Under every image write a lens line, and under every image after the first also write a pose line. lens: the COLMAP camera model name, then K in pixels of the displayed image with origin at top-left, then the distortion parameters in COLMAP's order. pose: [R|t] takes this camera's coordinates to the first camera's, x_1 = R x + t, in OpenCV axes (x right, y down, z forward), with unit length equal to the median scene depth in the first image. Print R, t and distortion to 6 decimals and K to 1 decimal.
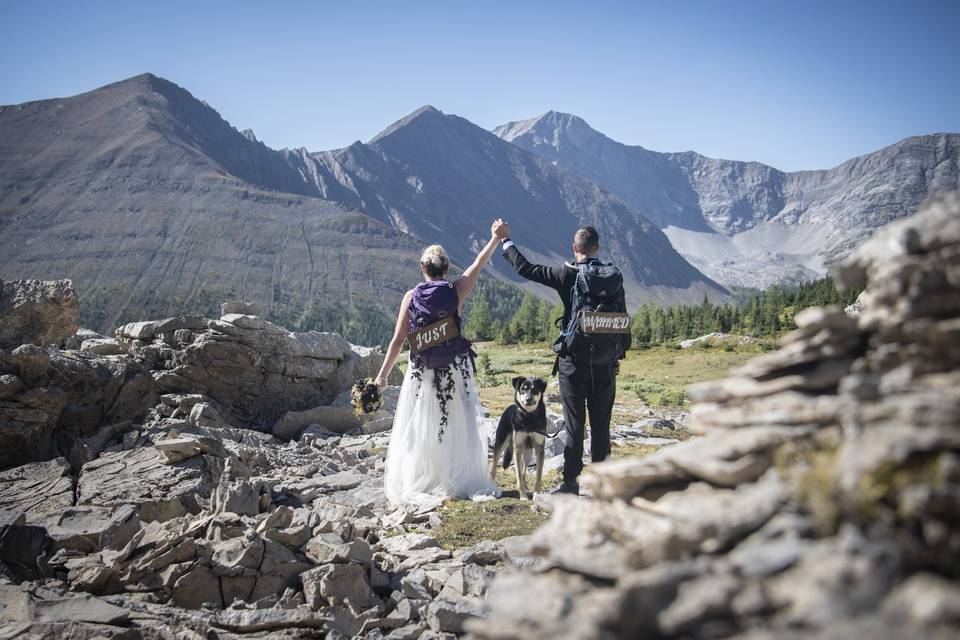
lens RADIAL K [[981.1, 0, 479.9], [0, 981.1, 319.3], [0, 0, 1]] dist [-0.022871, 0.000000]
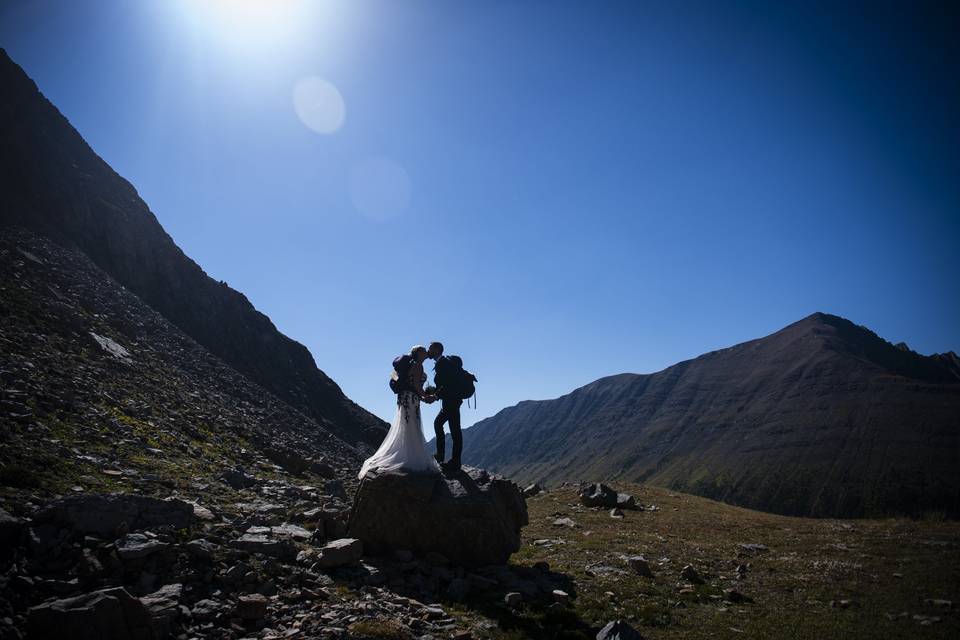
lens RADIAL K [[981.1, 0, 479.8], [0, 981.1, 319.8], [0, 0, 1]] dist [-0.022871, 0.000000]
pose [[0.747421, -0.116705, -0.654020, 0.176813], [-0.000389, 0.984372, -0.176099, 0.000697], [0.664351, 0.131875, 0.735695, -0.283712]]
